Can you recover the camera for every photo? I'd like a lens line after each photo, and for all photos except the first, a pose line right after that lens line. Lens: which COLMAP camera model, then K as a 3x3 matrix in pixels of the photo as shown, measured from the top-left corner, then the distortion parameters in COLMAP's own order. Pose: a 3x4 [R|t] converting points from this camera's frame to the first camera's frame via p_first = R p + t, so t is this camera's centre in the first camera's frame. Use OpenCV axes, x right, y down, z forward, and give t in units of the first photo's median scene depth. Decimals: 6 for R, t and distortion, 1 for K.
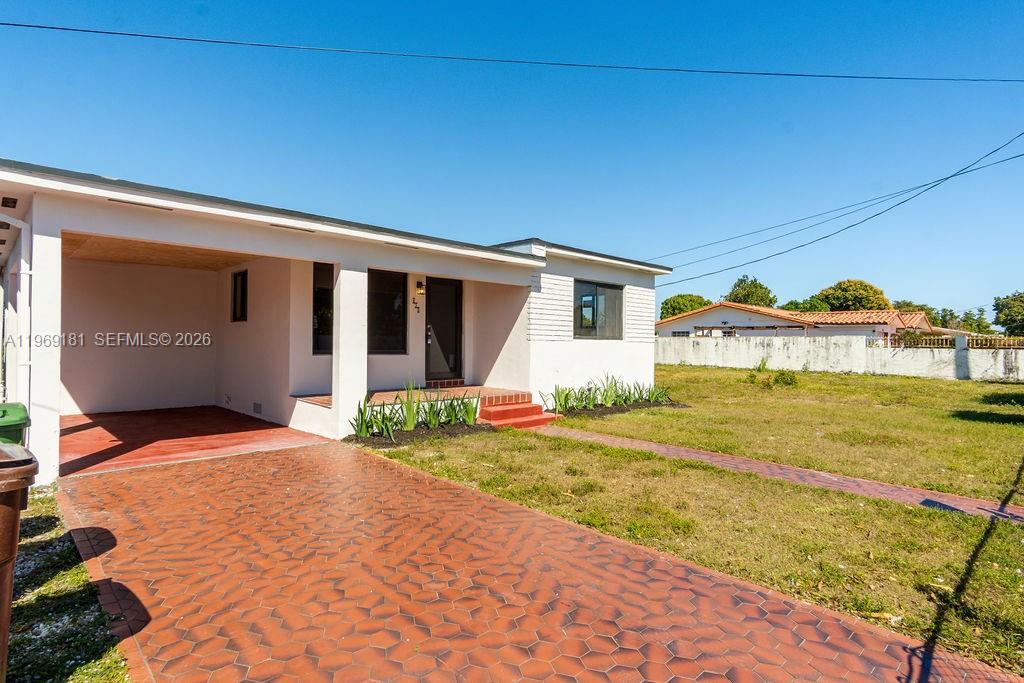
lens RADIAL K [[575.0, 0, 509.1], [0, 575.0, 338.5], [0, 0, 1]] dist [0.000939, 0.000686]
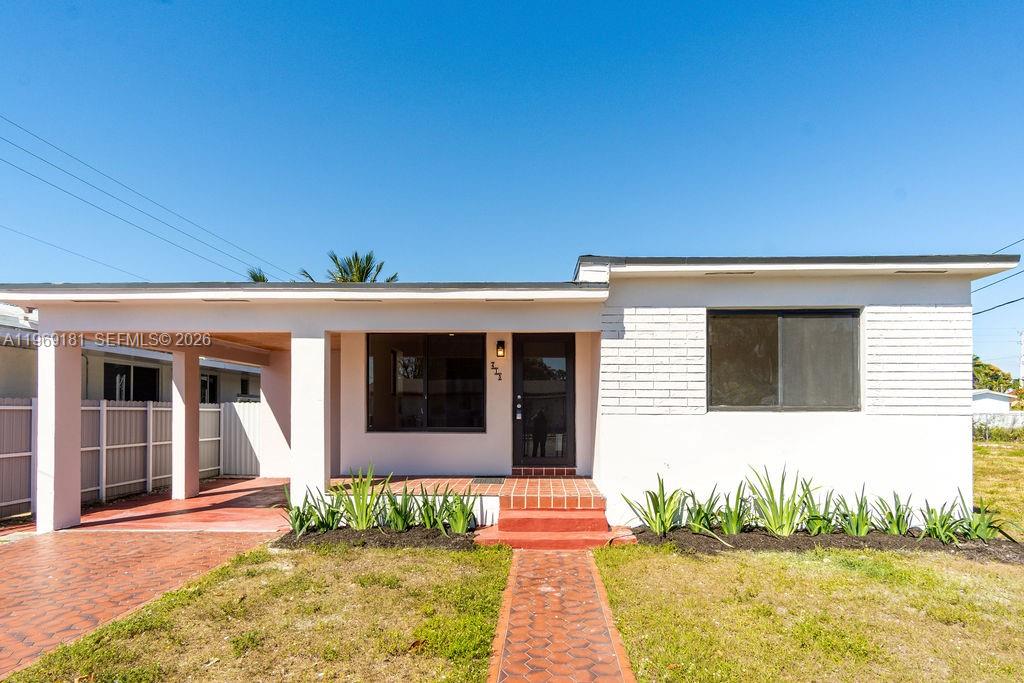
lens RADIAL K [[569.3, 0, 512.4], [0, 569.3, 402.4], [0, 0, 1]] dist [-0.001163, 0.000030]
pose [[0.678133, -0.023290, -0.734570, 0.421783], [0.012408, 0.999718, -0.020241, 0.001356], [0.734834, 0.004611, 0.678231, 0.474032]]
